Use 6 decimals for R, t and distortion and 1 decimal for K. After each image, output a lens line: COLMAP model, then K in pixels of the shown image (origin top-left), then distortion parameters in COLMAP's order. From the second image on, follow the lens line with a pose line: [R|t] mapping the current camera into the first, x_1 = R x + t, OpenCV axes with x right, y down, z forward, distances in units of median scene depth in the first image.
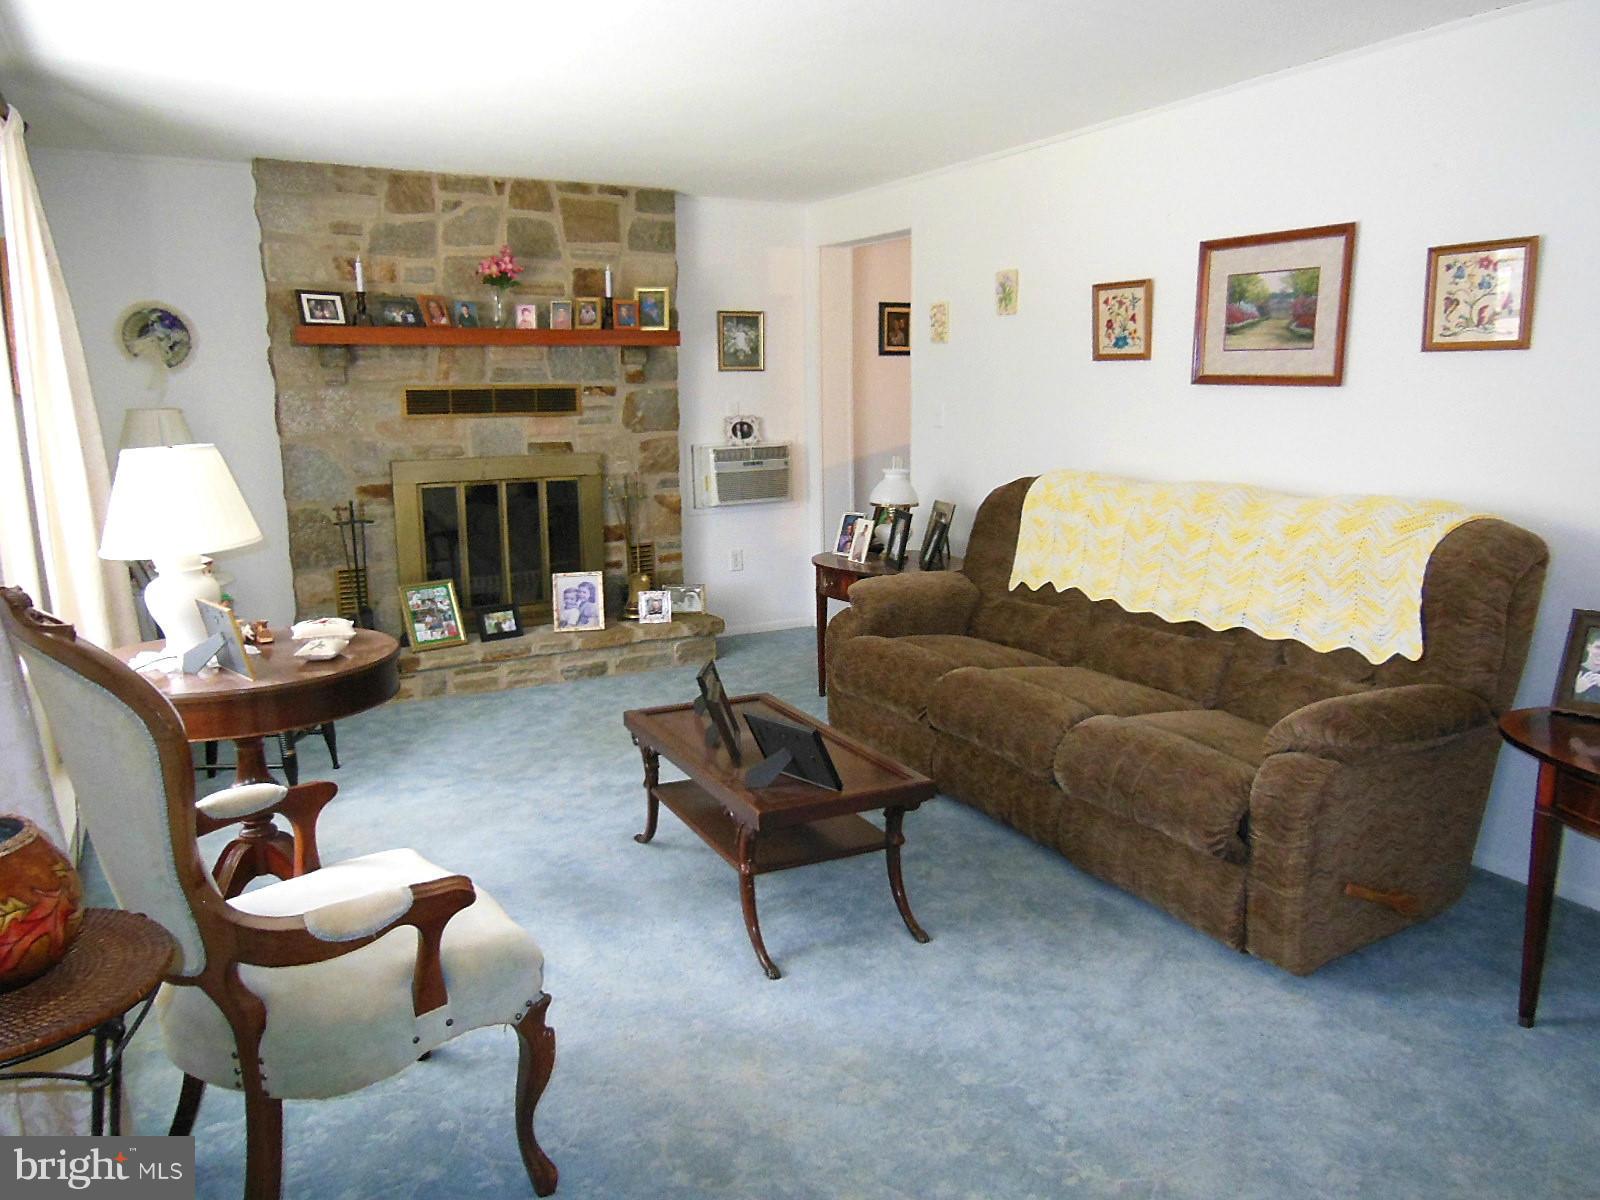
lens RADIAL K [[1172.9, 0, 801.7], [0, 1172.9, 611.6], [0, 0, 1]] dist [-0.024397, 0.039885]
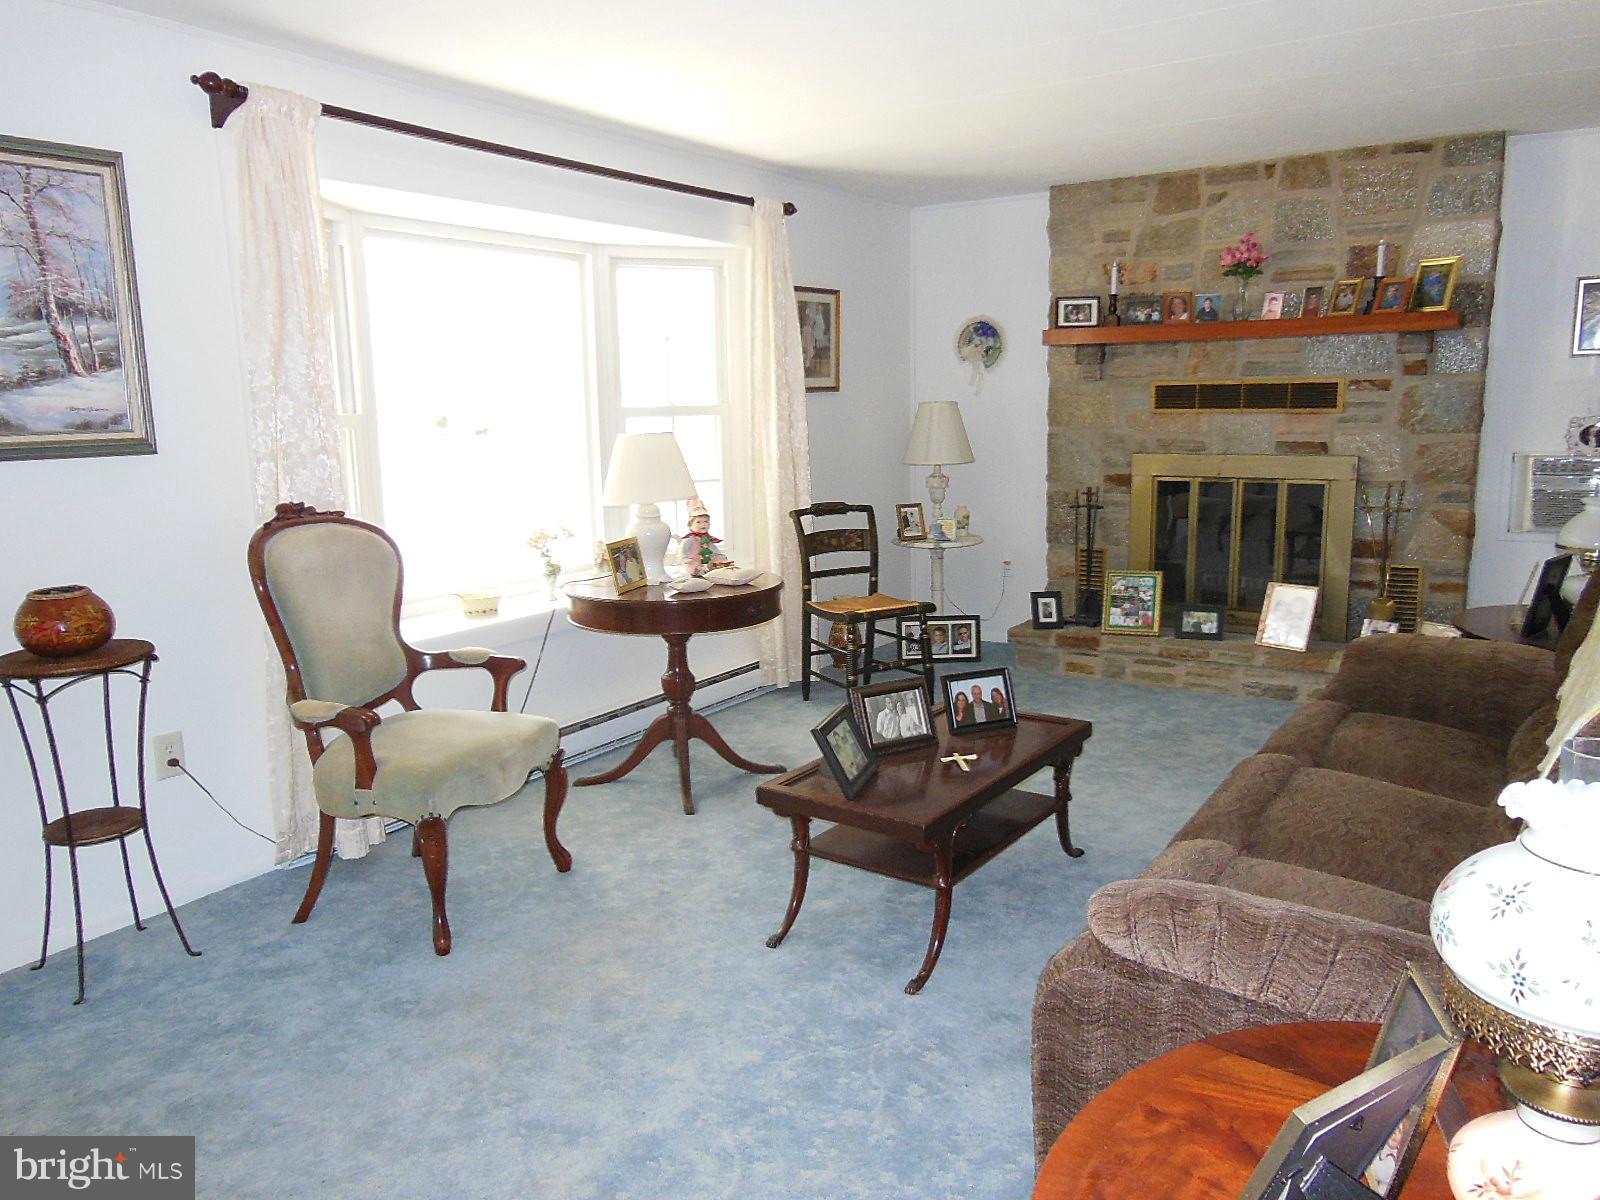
lens RADIAL K [[1172.9, 0, 799.6], [0, 1172.9, 613.2], [0, 0, 1]] dist [-0.024397, 0.039885]
pose [[0.452801, 0.166648, -0.875899, 0.458358], [-0.153966, 0.982234, 0.107285, -0.053147], [0.878217, 0.086280, 0.470415, 0.250038]]
